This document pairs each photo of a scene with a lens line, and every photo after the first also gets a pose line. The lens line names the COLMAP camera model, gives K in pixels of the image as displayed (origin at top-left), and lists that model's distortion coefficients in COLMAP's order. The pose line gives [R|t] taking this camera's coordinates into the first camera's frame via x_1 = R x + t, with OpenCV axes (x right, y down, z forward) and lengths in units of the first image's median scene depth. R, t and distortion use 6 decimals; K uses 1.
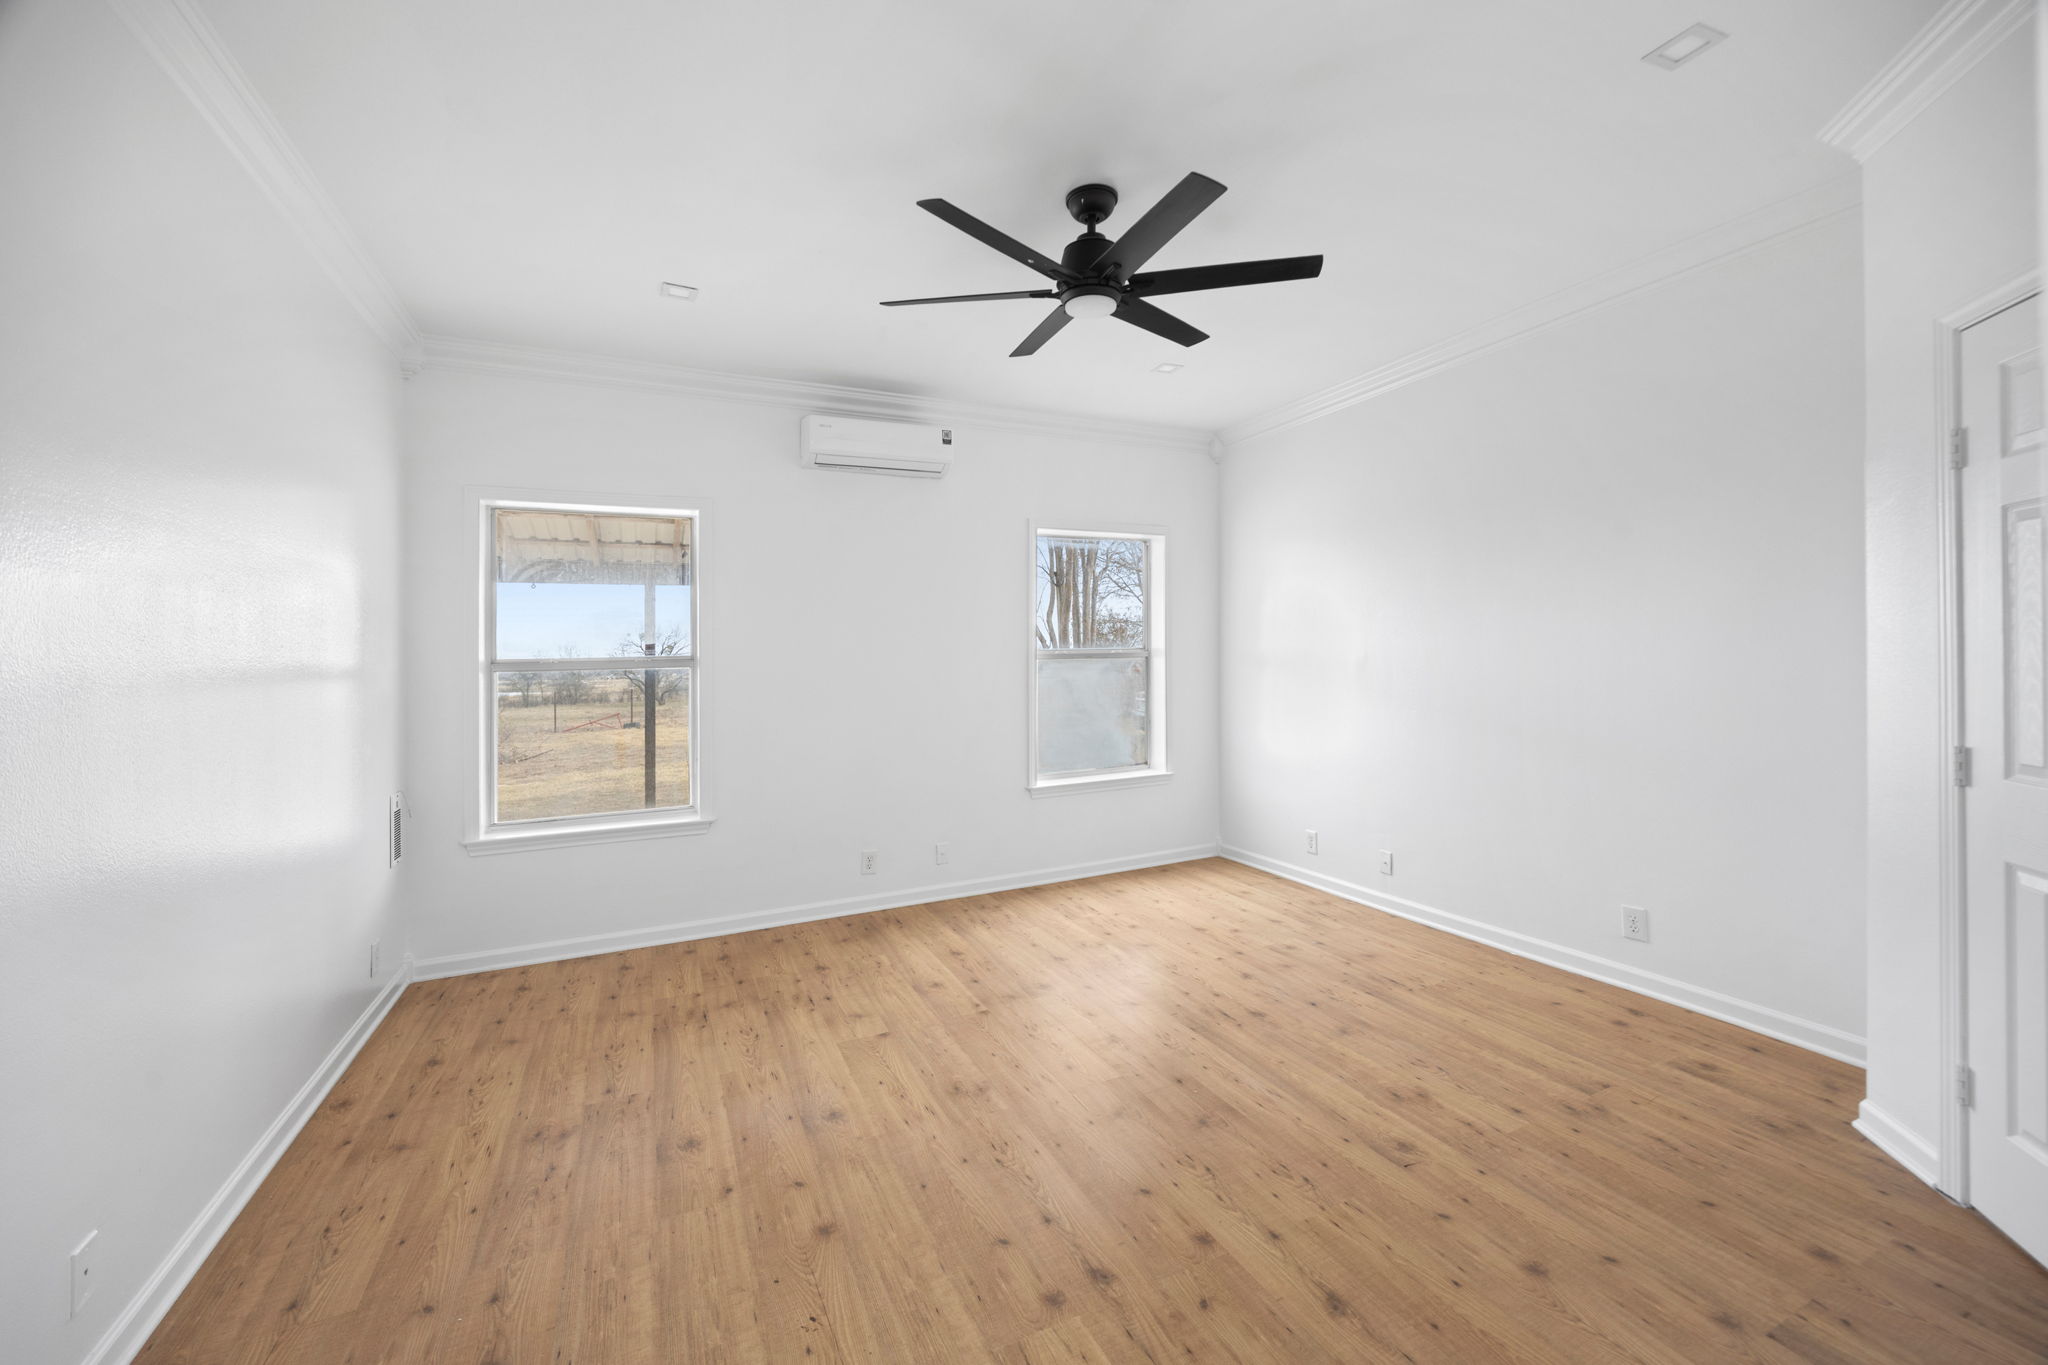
lens RADIAL K [[823.1, 0, 1016.7], [0, 823.1, 673.1], [0, 0, 1]] dist [-0.002707, 0.000502]
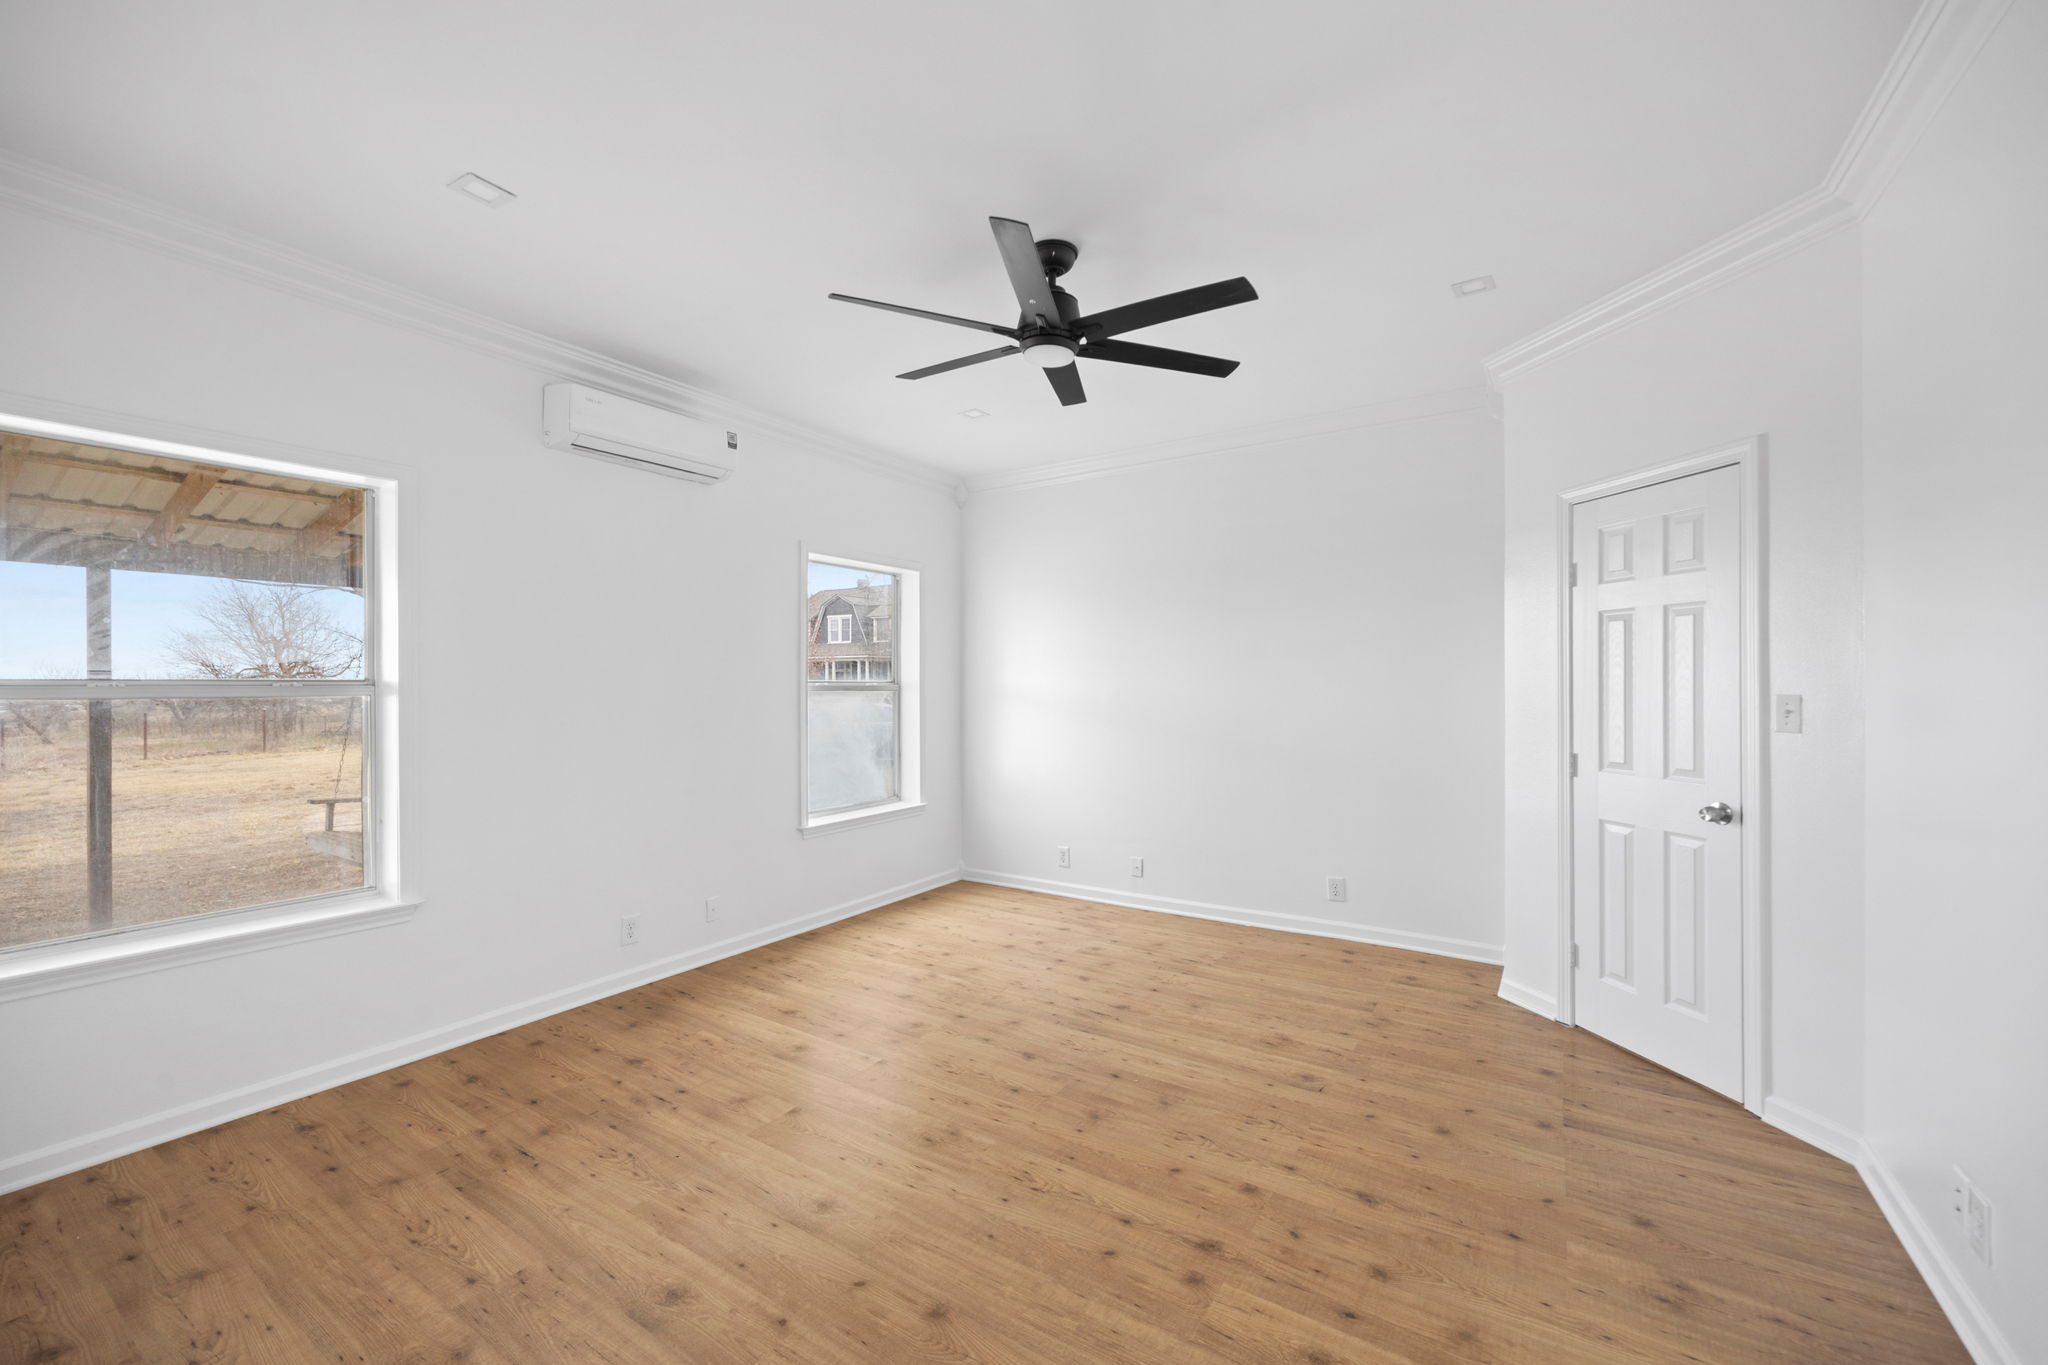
lens RADIAL K [[823.1, 0, 1007.4], [0, 823.1, 708.2], [0, 0, 1]] dist [-0.002707, 0.000502]
pose [[0.842935, 0.003911, 0.538001, -0.505664], [-0.005103, 0.999987, 0.000726, 0.001897], [-0.537991, -0.003357, 0.842944, 0.143673]]
